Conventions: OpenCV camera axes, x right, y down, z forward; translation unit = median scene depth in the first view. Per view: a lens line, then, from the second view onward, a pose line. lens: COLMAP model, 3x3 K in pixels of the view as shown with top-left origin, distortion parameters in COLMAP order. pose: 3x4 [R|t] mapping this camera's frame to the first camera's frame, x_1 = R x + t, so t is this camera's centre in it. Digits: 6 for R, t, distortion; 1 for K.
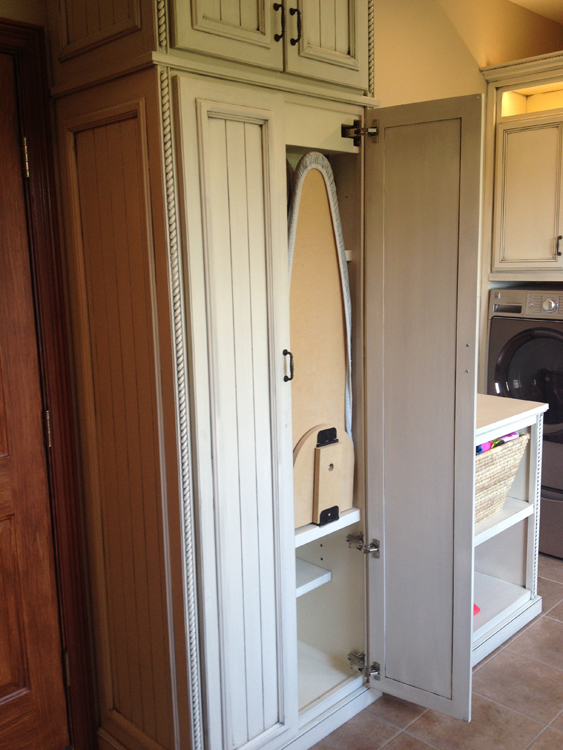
lens RADIAL K [[711.2, 0, 285.6], [0, 711.2, 372.8], [0, 0, 1]] dist [0.064872, -0.143672]
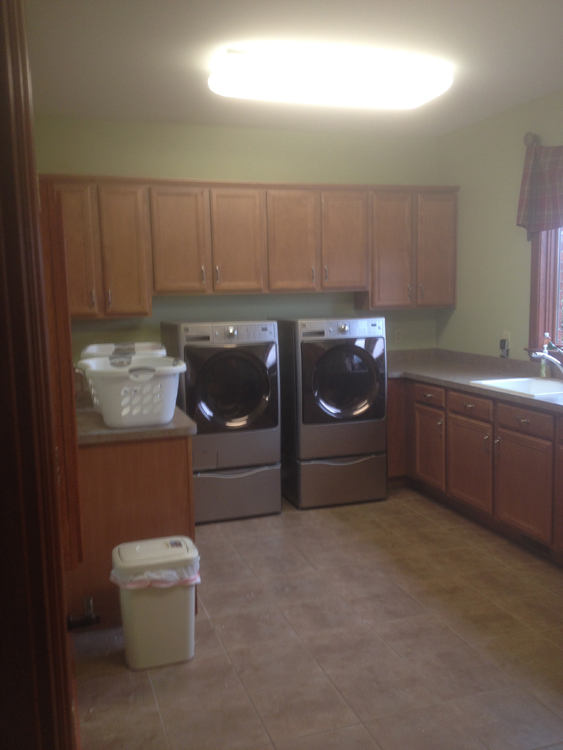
lens RADIAL K [[698.7, 0, 287.3], [0, 698.7, 376.0], [0, 0, 1]] dist [0.162903, -0.368296]
pose [[0.451495, -0.094385, 0.887268, -0.802764], [0.161950, 0.986542, 0.022535, -0.011230], [-0.877453, 0.133519, 0.460704, 0.203072]]
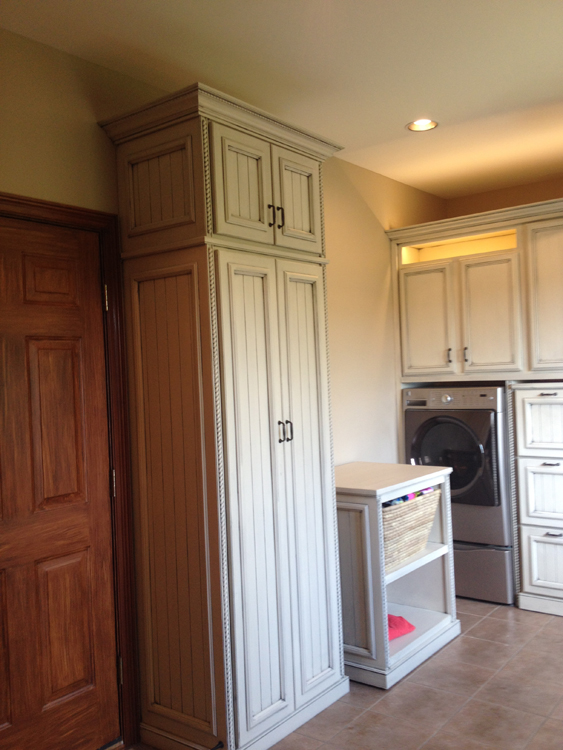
lens RADIAL K [[716.2, 0, 295.2], [0, 716.2, 374.6], [0, 0, 1]] dist [0.136395, -0.311116]
pose [[0.988718, -0.019803, 0.148477, -0.142506], [0.044497, 0.985306, -0.164899, 0.090333], [-0.143030, 0.169645, 0.975071, -0.364005]]
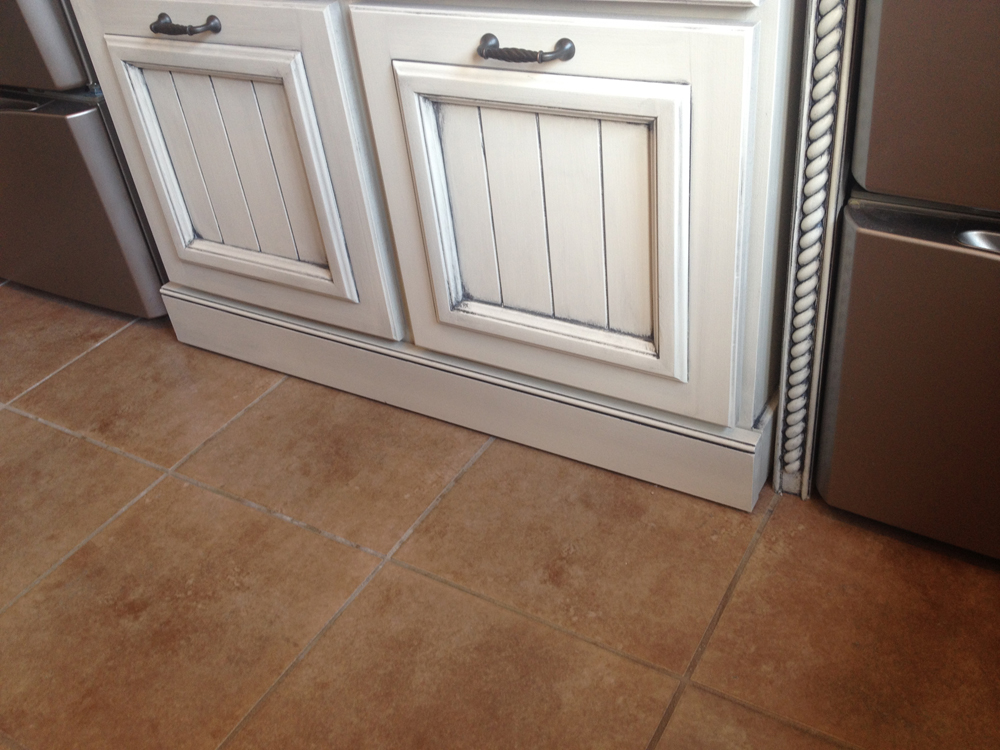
lens RADIAL K [[945.4, 0, 497.5], [0, 945.4, 376.6], [0, 0, 1]] dist [0.109200, -0.251106]
pose [[0.968180, -0.204511, 0.144233, 0.692438], [0.124610, 0.893779, 0.430850, 0.174954], [-0.217026, -0.399167, 0.890823, 0.743577]]
